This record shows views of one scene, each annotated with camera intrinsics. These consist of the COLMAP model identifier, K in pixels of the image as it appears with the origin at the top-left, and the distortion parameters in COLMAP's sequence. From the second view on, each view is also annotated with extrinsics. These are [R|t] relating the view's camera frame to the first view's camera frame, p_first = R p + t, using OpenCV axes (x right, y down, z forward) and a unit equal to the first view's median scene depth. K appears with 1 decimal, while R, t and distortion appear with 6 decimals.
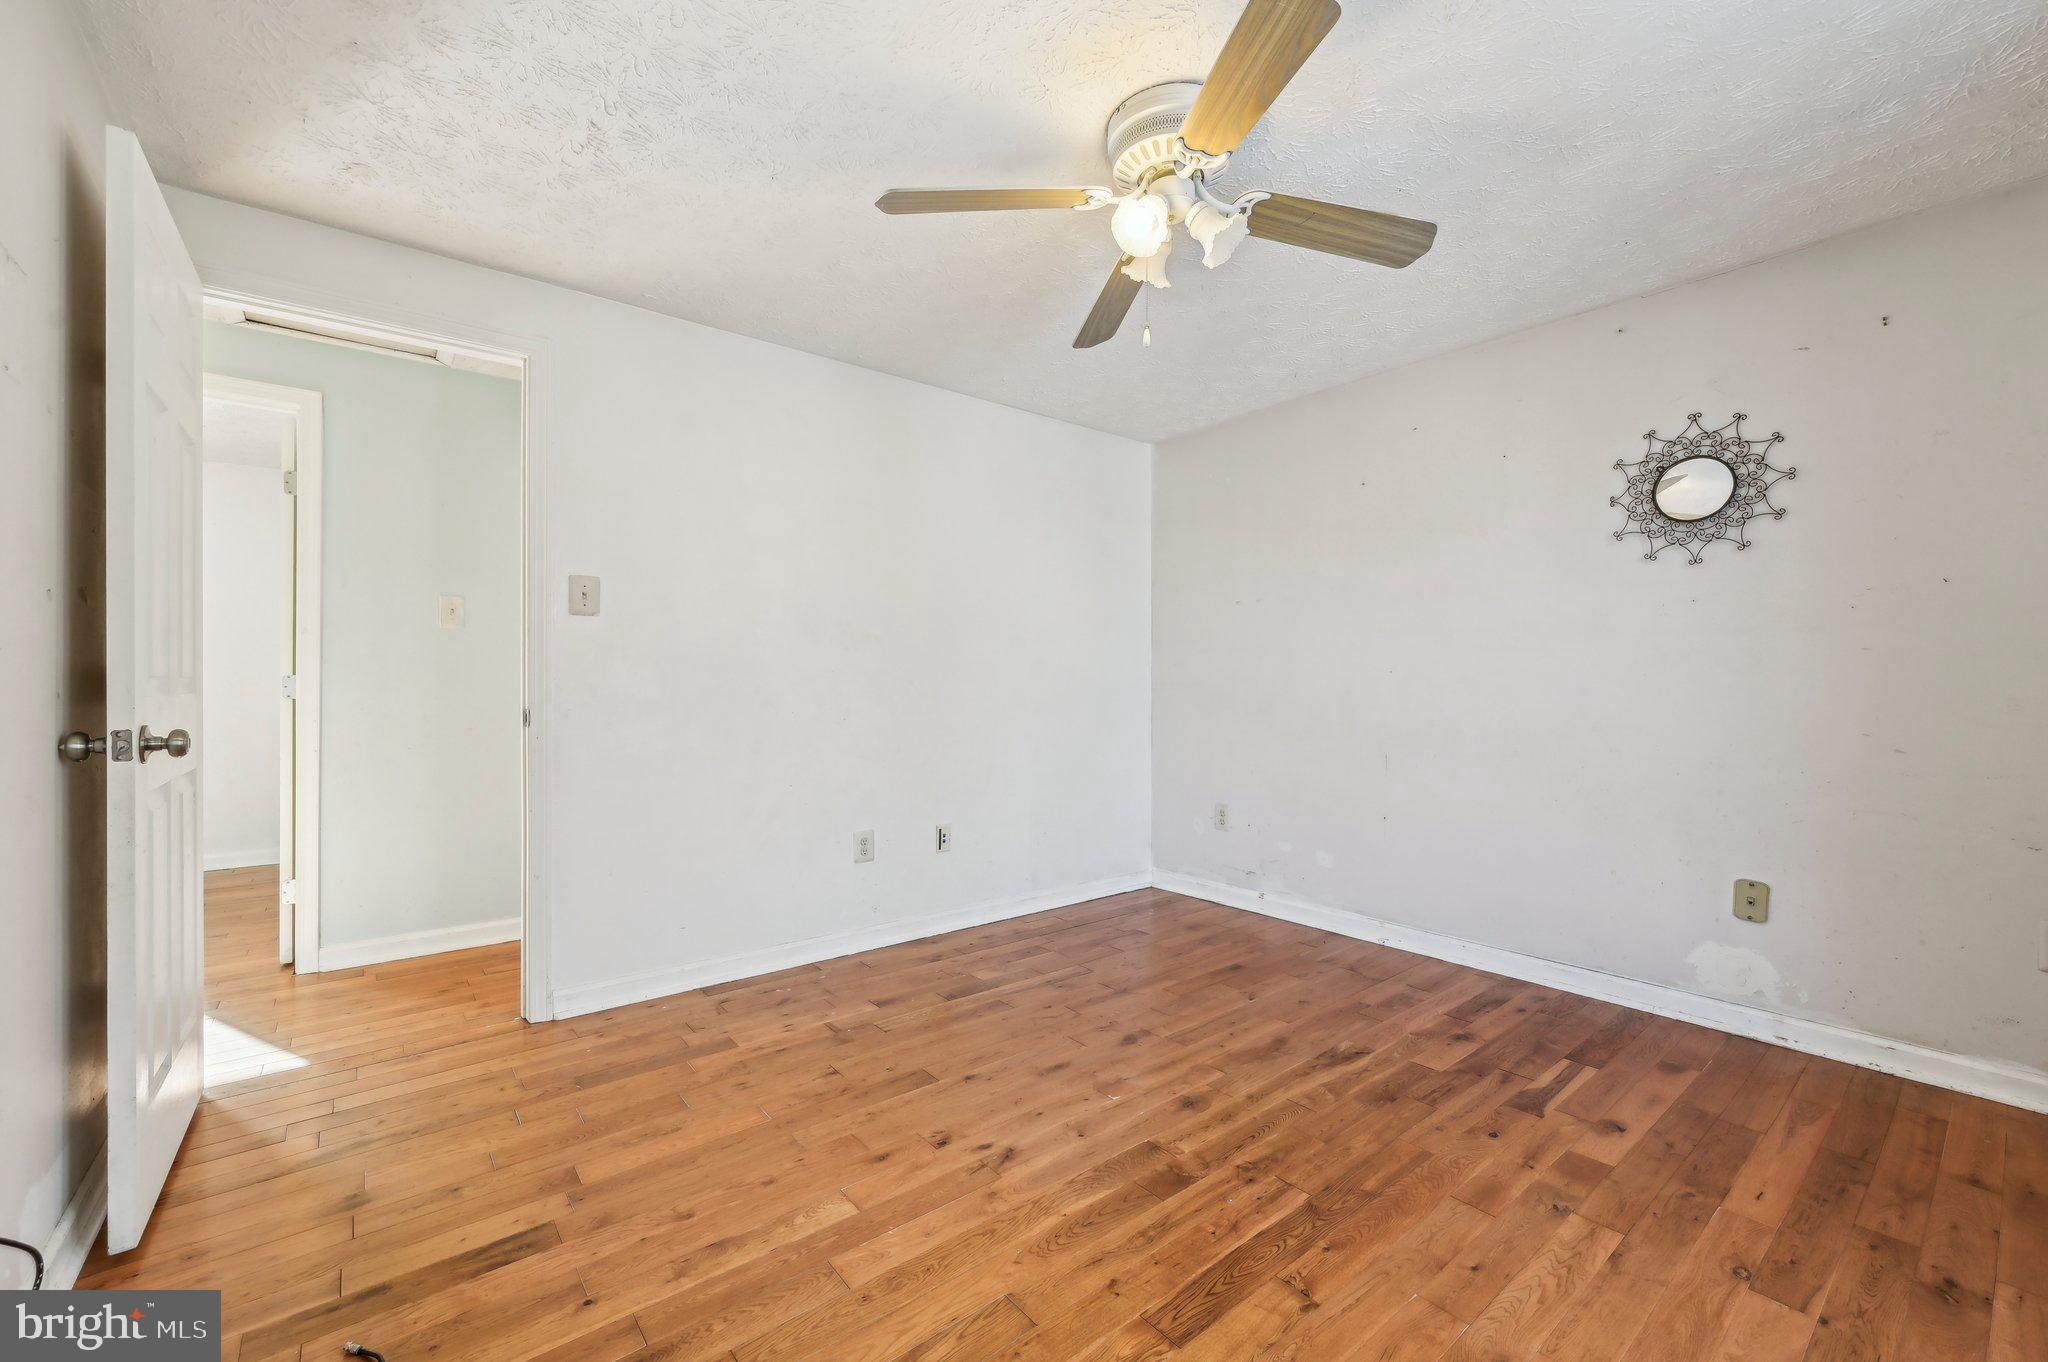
lens RADIAL K [[830.7, 0, 1037.2], [0, 830.7, 680.3], [0, 0, 1]] dist [0.001819, -0.000682]
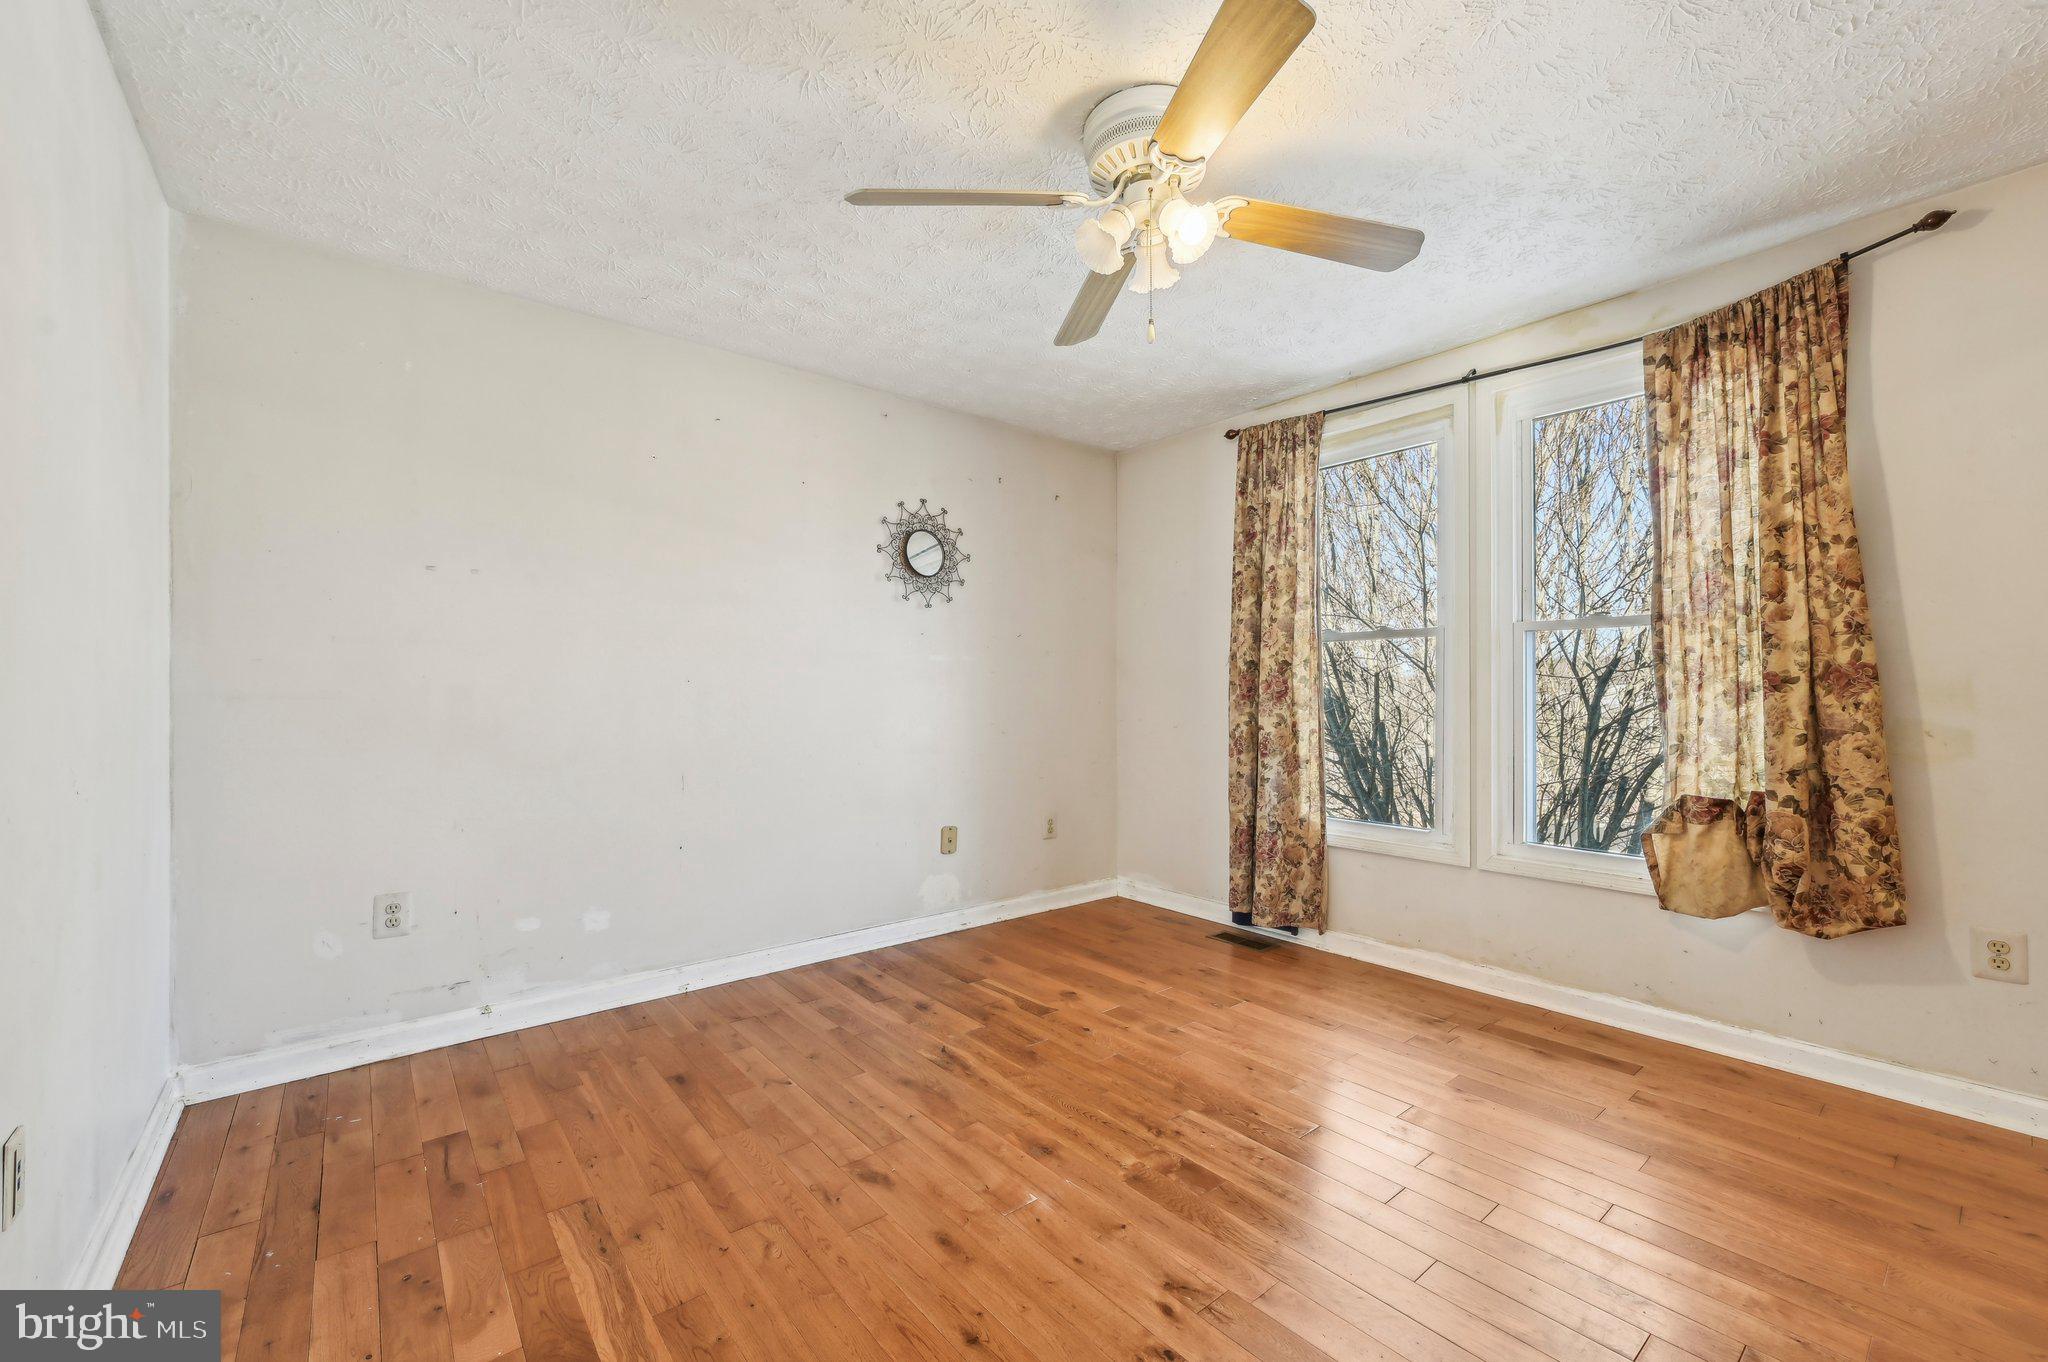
lens RADIAL K [[830.7, 0, 1036.1], [0, 830.7, 687.2], [0, 0, 1]] dist [0.001819, -0.000682]
pose [[-0.007912, 0.005301, 0.999955, -0.630287], [-0.001978, 0.999984, -0.005317, 0.000812], [-0.999967, -0.002020, -0.007901, 0.864926]]
